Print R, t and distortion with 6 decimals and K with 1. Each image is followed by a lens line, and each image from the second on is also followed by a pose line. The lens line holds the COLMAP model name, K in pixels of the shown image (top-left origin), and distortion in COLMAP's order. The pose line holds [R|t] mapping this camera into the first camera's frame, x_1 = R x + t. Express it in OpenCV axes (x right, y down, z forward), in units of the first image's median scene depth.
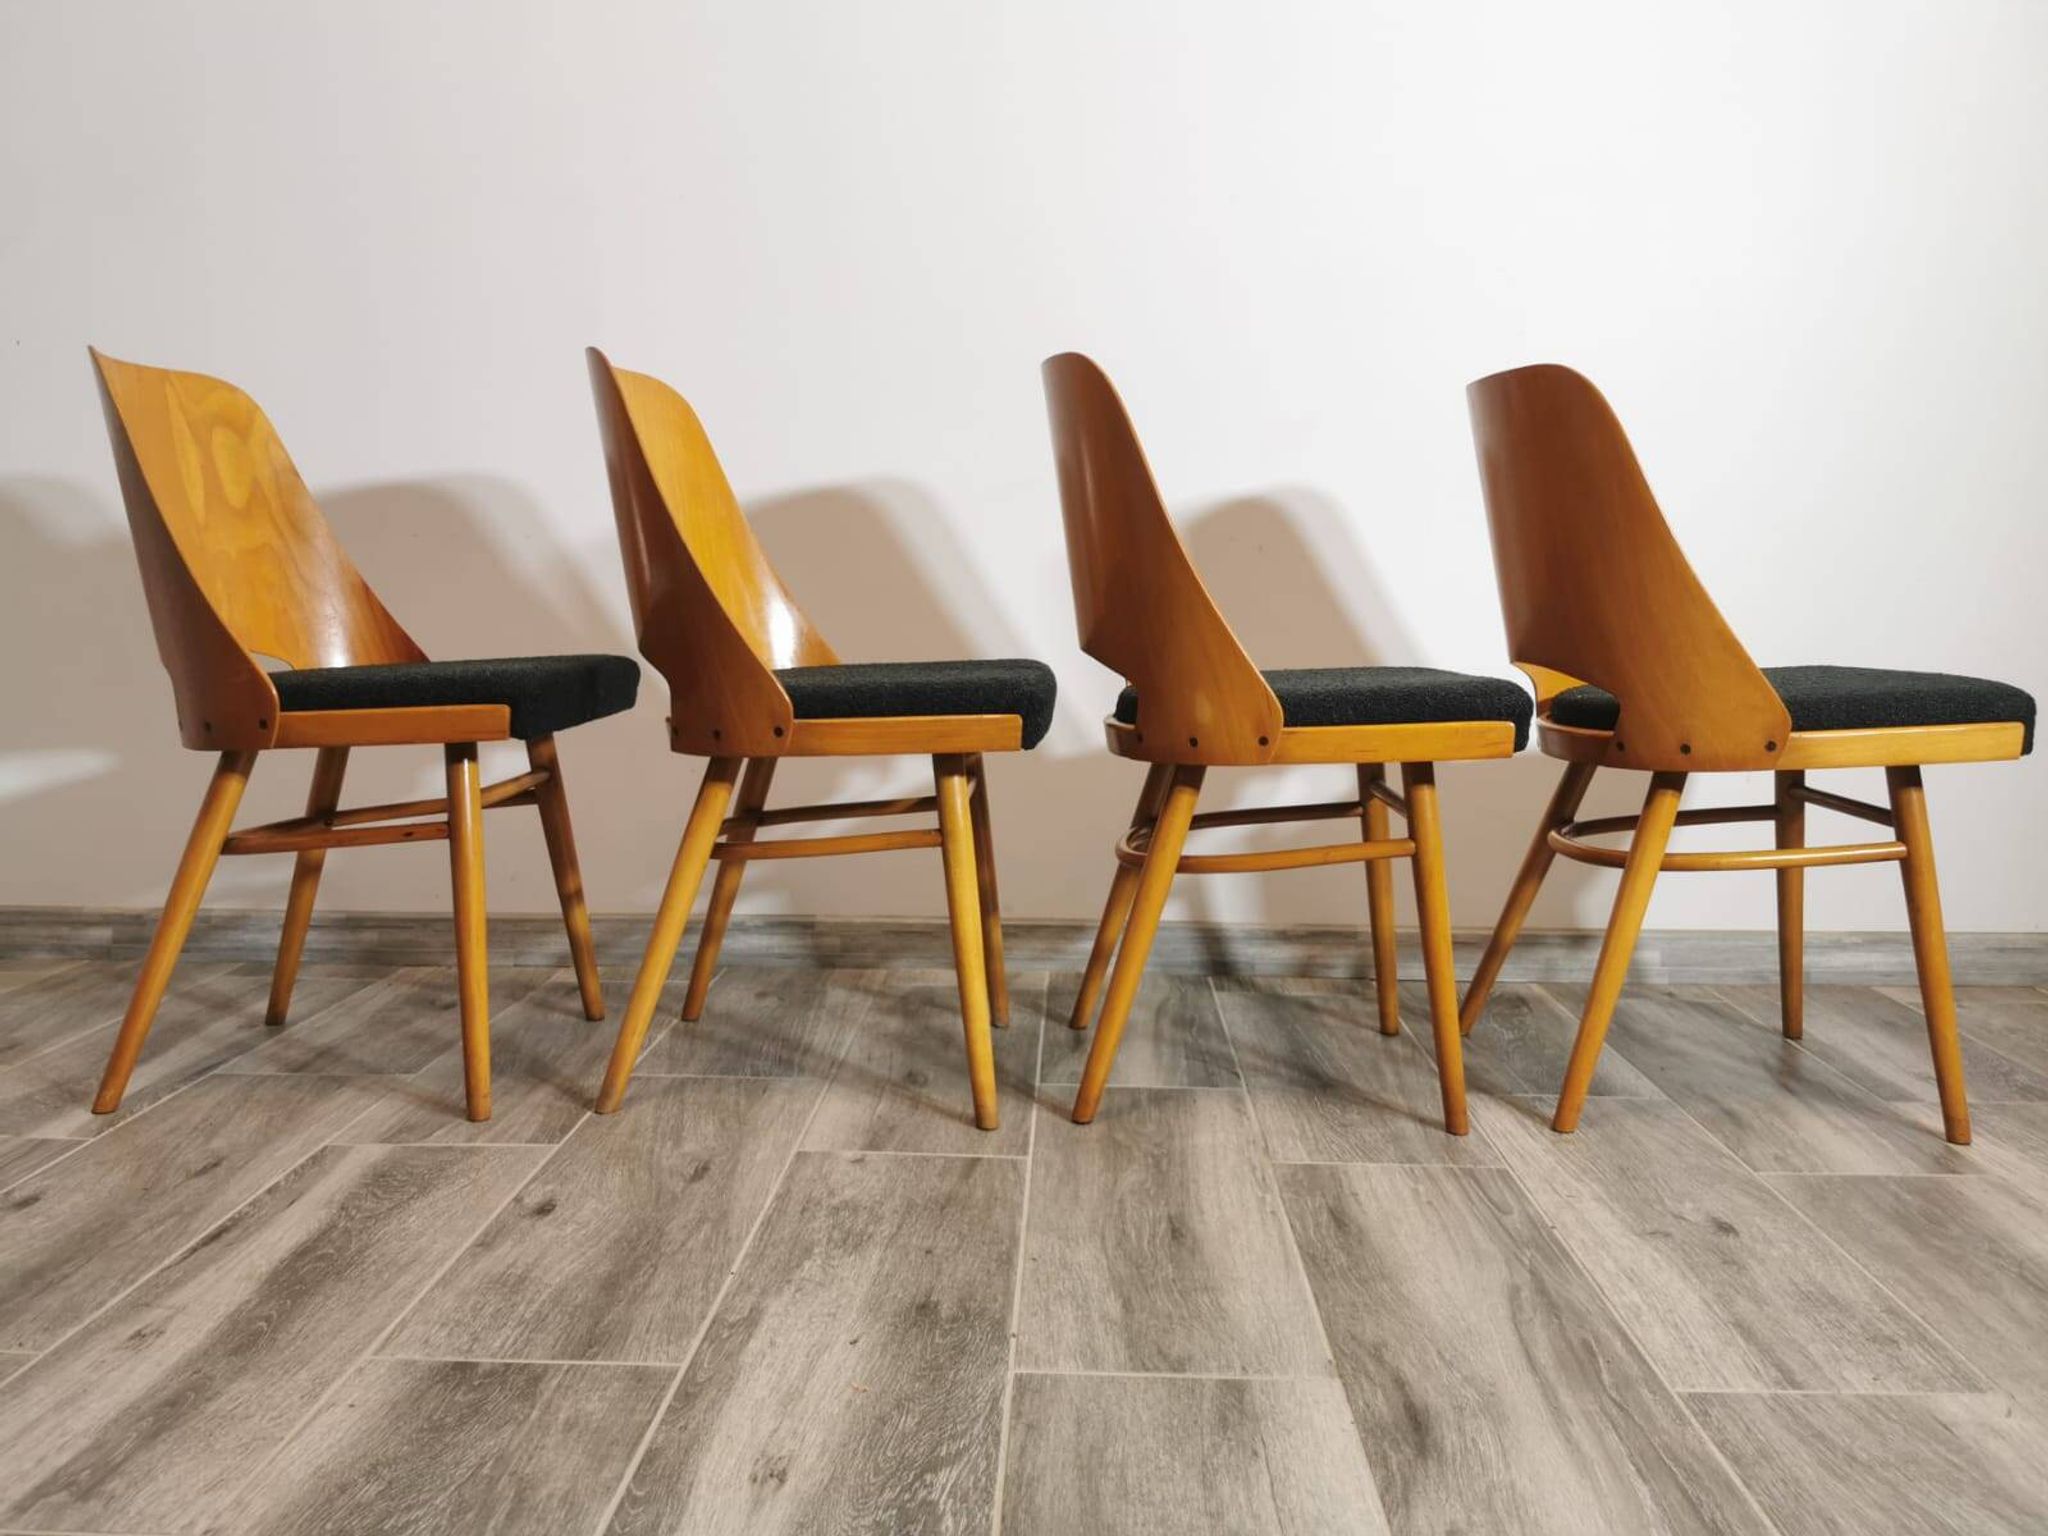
lens RADIAL K [[1645.7, 0, 1025.5], [0, 1645.7, 769.0], [0, 0, 1]] dist [0.068748, -0.112376]
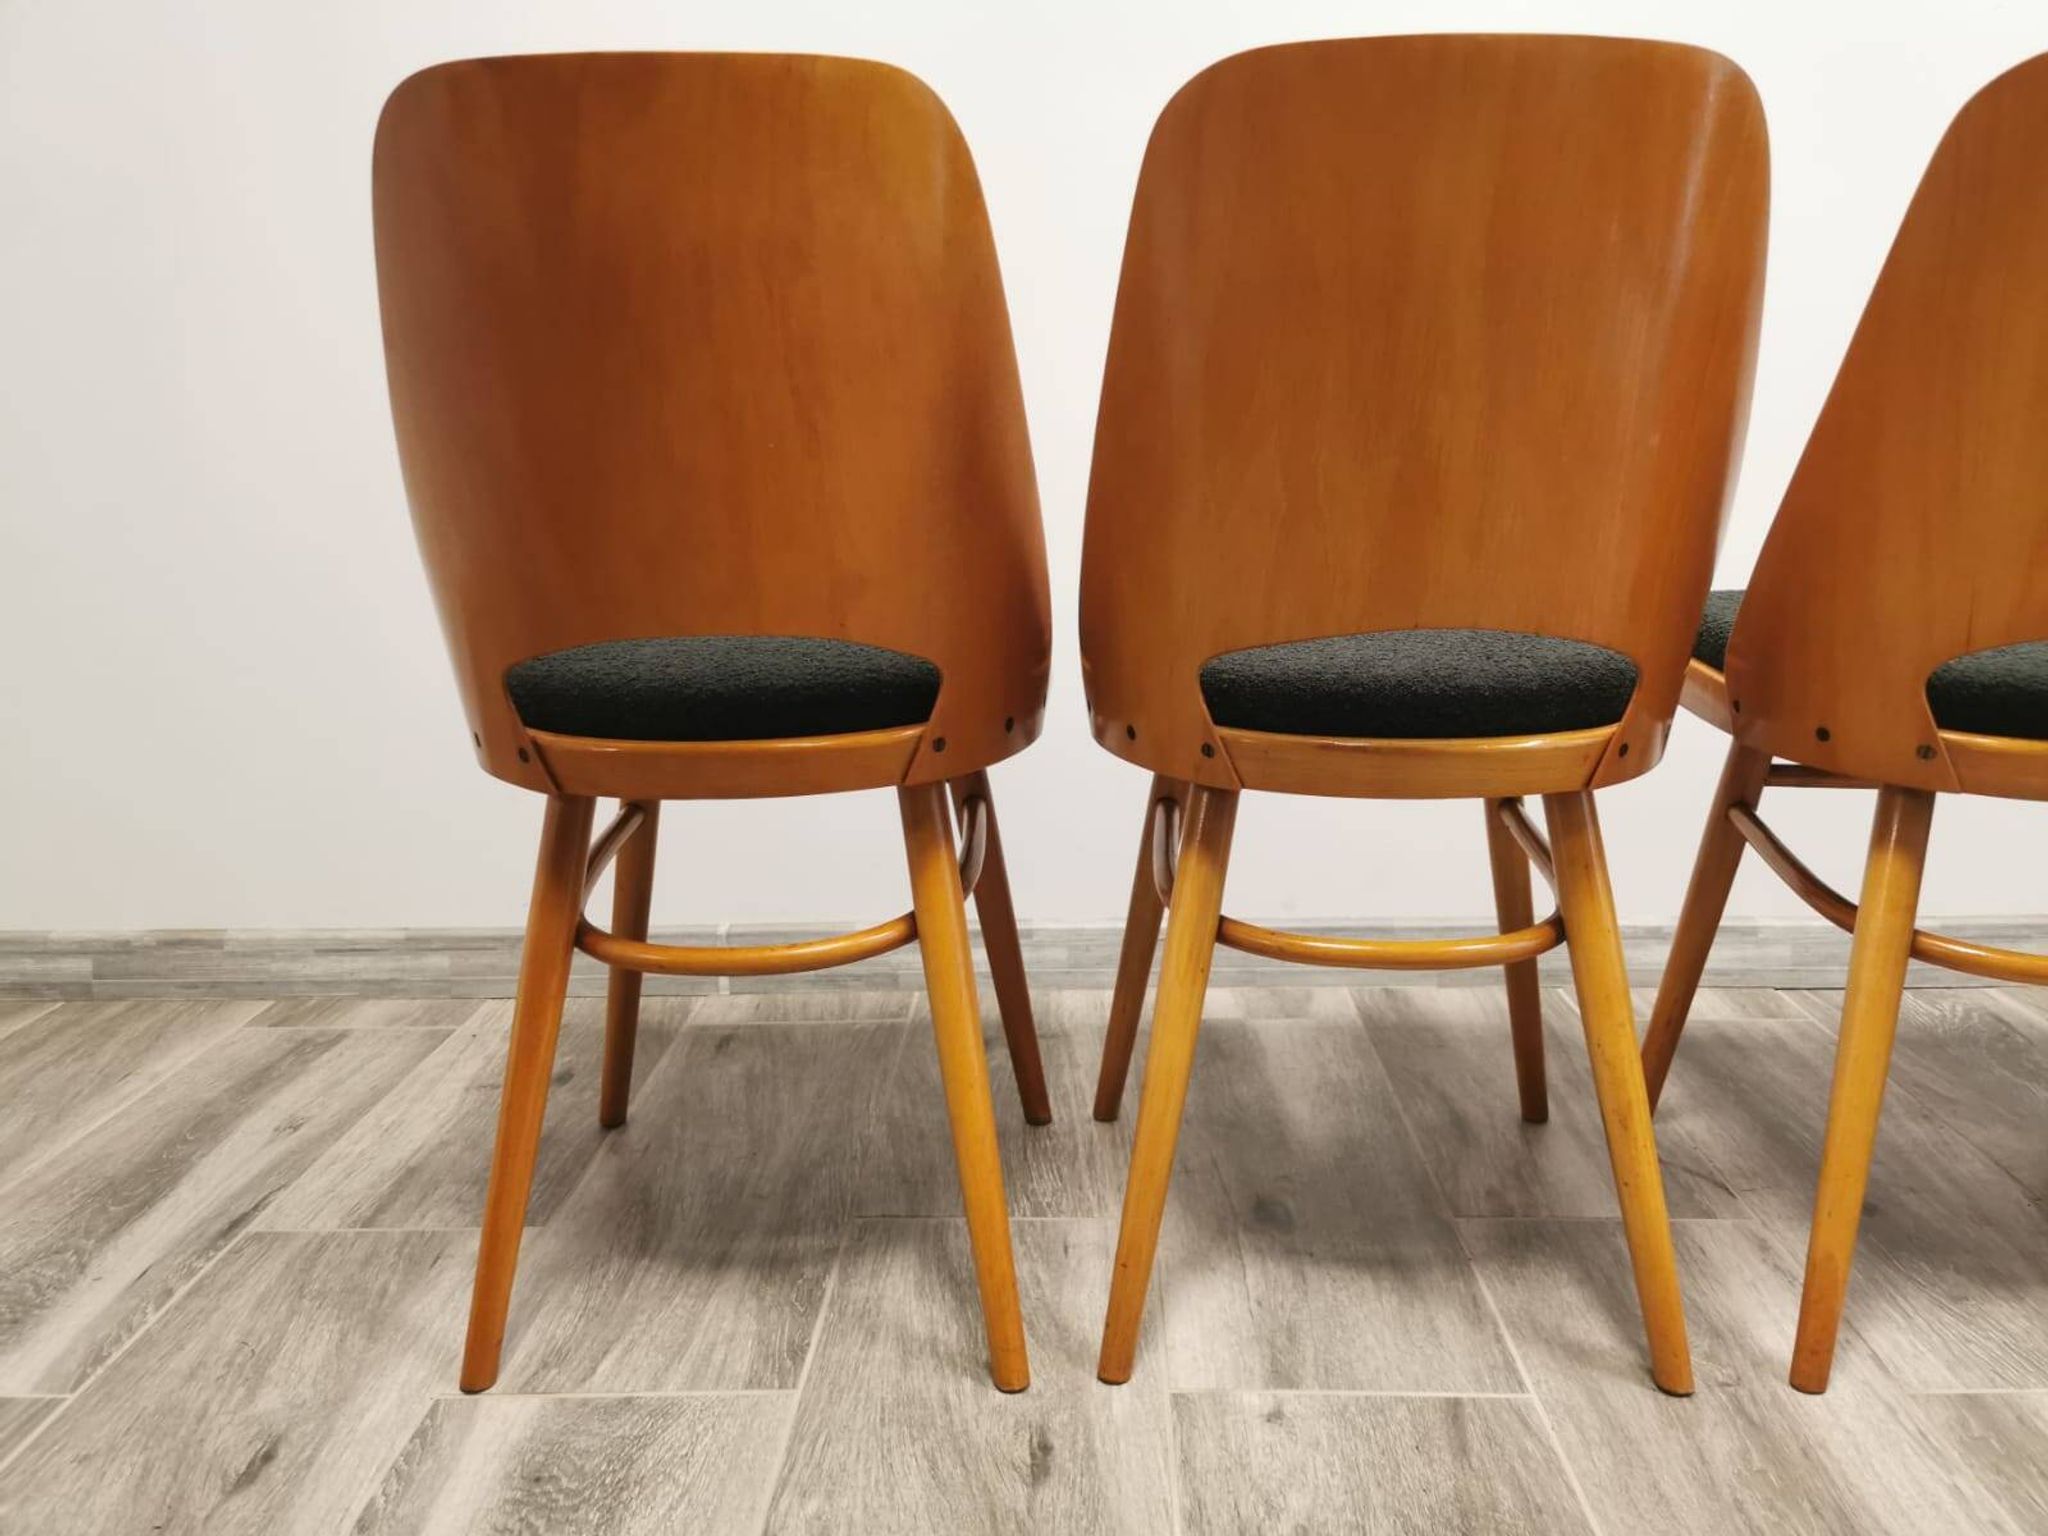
lens RADIAL K [[1645.7, 0, 1057.6], [0, 1645.7, 766.8], [0, 0, 1]] dist [0.068748, -0.112376]
pose [[0.999565, -0.023935, 0.017220, -0.195708], [0.022300, 0.995732, 0.089562, -0.073482], [-0.019291, -0.089139, 0.995832, 0.397538]]
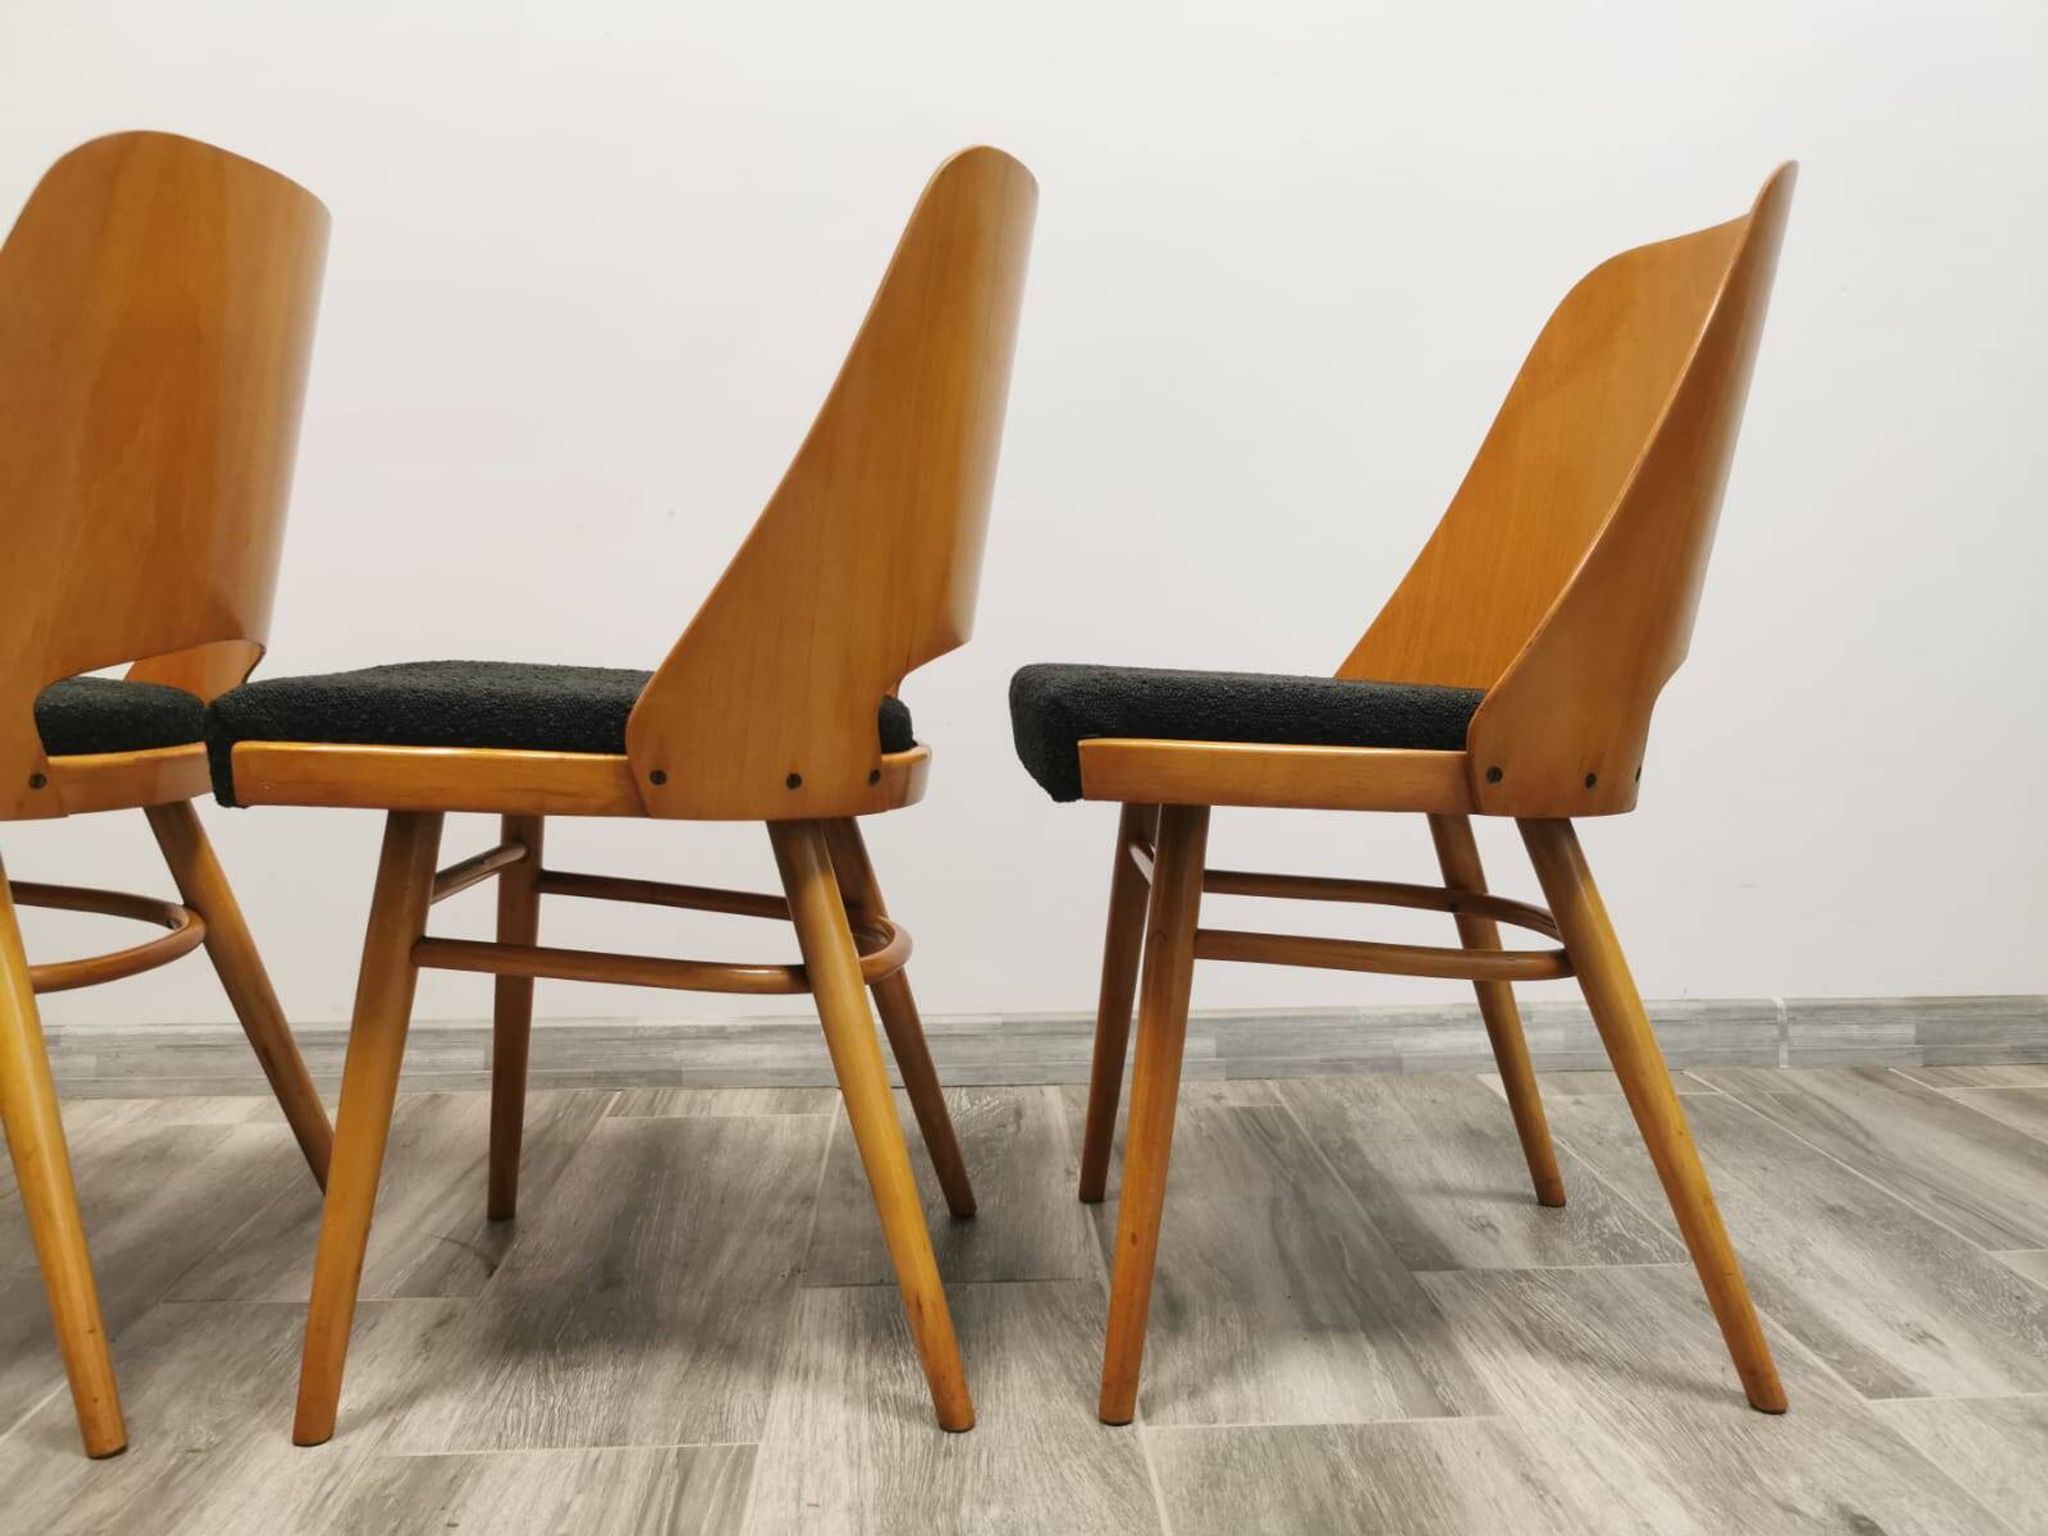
lens RADIAL K [[1645.7, 0, 1050.1], [0, 1645.7, 765.7], [0, 0, 1]] dist [0.068748, -0.112376]
pose [[0.995161, -0.015778, 0.096985, 0.354786], [0.018061, 0.999579, -0.022708, 0.000638], [-0.096585, 0.024350, 0.995027, 0.370132]]
